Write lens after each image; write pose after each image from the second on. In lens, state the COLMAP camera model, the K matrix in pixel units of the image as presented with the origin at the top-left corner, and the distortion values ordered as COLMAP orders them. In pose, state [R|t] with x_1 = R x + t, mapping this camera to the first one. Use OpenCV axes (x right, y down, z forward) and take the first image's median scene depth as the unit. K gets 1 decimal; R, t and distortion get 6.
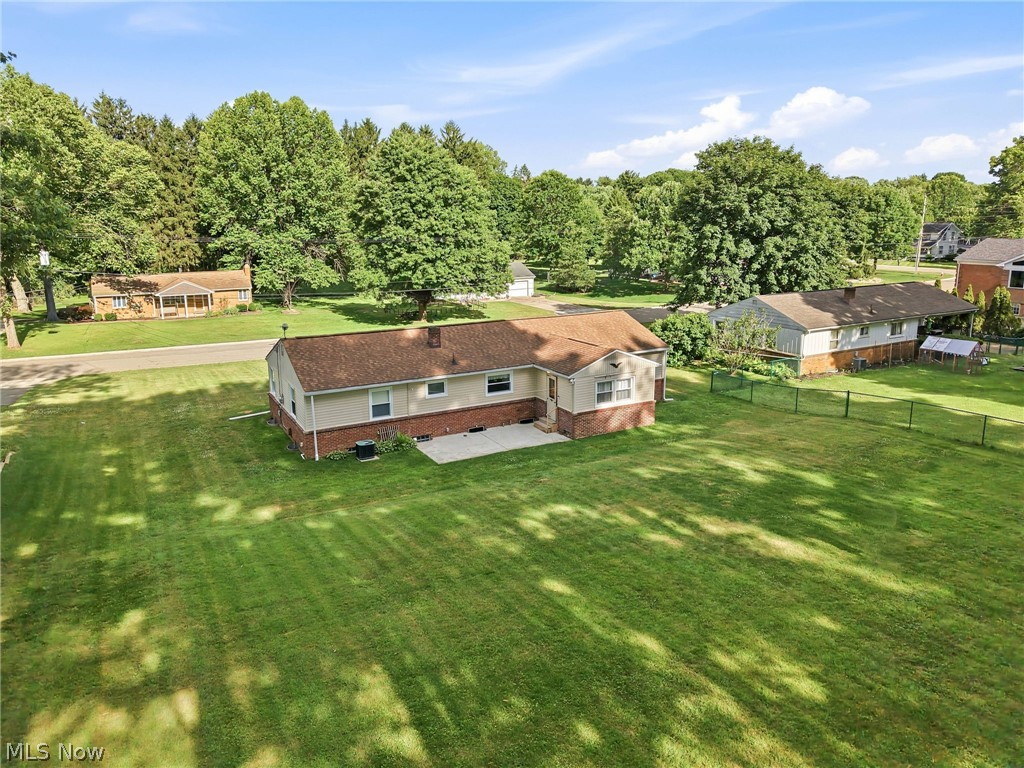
lens RADIAL K [[688.9, 0, 512.0], [0, 688.9, 384.0], [0, 0, 1]] dist [0.053422, -0.103710]
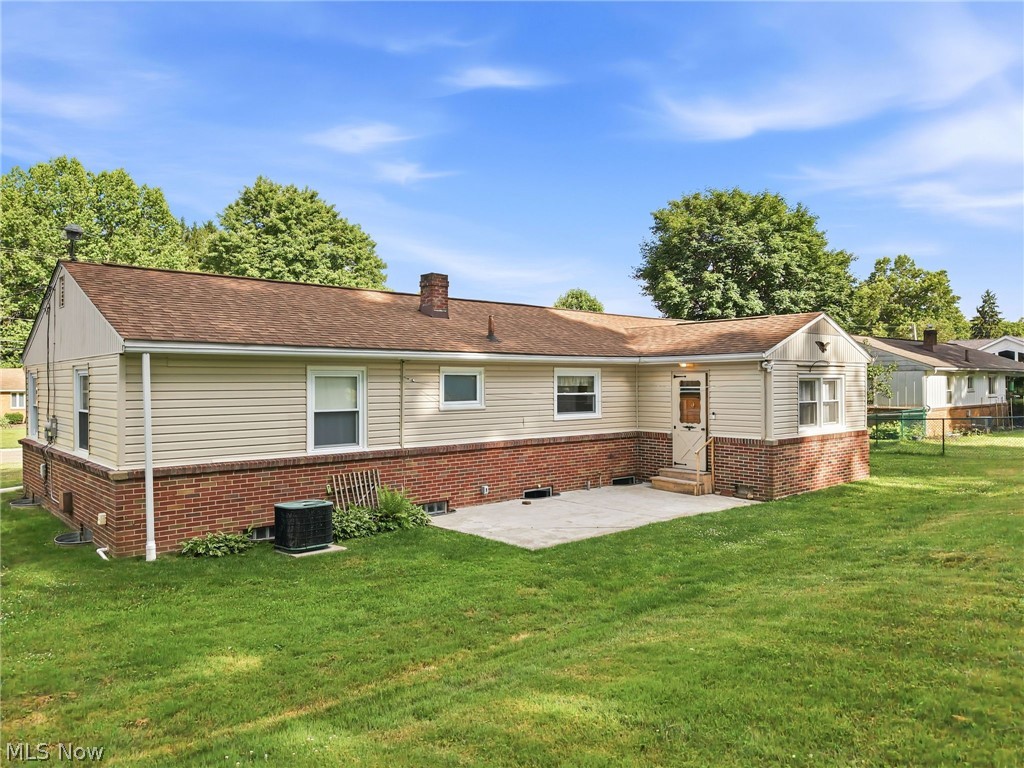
lens RADIAL K [[710.0, 0, 502.0], [0, 710.0, 401.8], [0, 0, 1]] dist [0.020099, 0.000482]
pose [[0.977758, -0.000162, 0.209736, -0.166460], [0.043629, 0.978282, -0.202634, 0.097624], [-0.205148, 0.207278, 0.956530, 0.549187]]
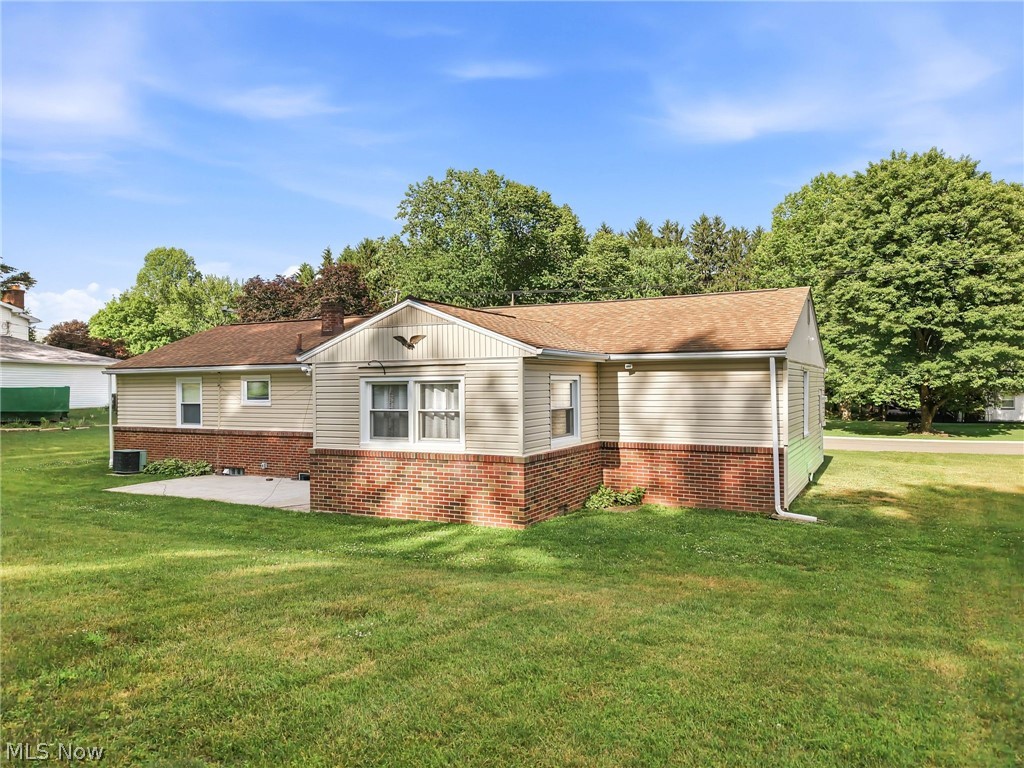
lens RADIAL K [[713.5, 0, 512.0], [0, 713.5, 384.0], [0, 0, 1]] dist [0.074045, -0.116531]
pose [[0.546165, 0.003589, -0.837670, 0.494854], [-0.190566, 0.974303, -0.120076, 0.031448], [0.815713, 0.225213, 0.532815, 0.800420]]
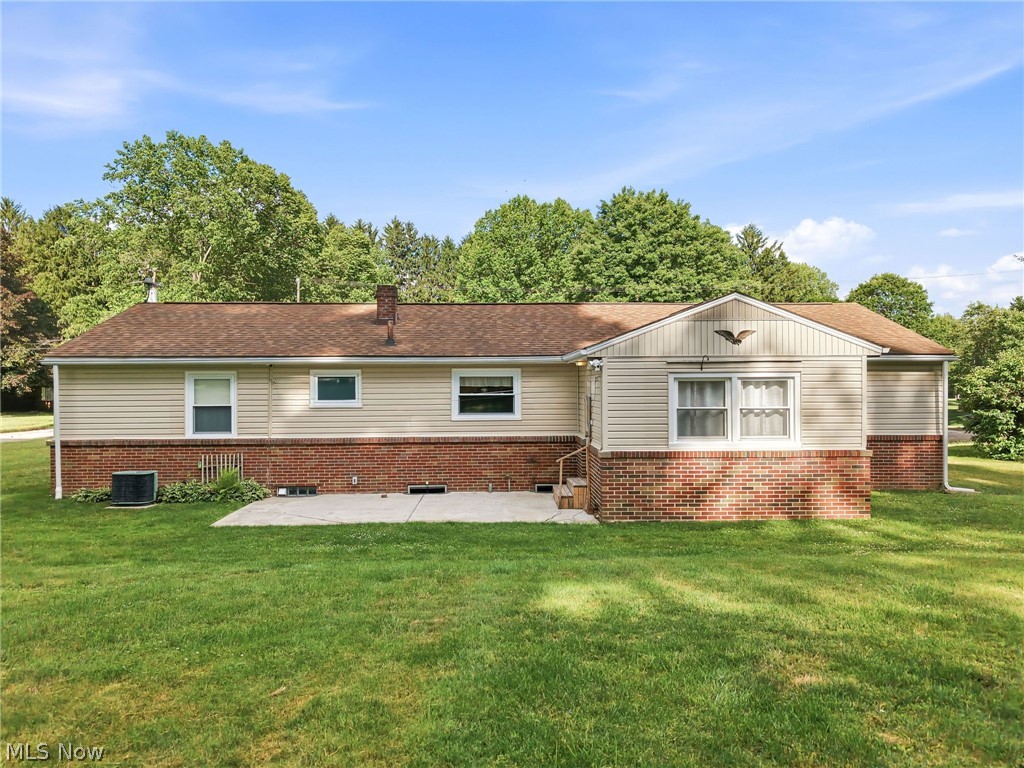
lens RADIAL K [[713.5, 0, 512.0], [0, 713.5, 384.0], [0, 0, 1]] dist [0.074045, -0.116531]
pose [[0.891262, 0.005876, -0.453451, 0.210165], [-0.108934, 0.973413, -0.201496, 0.085042], [0.440211, 0.228982, 0.868206, 0.587165]]
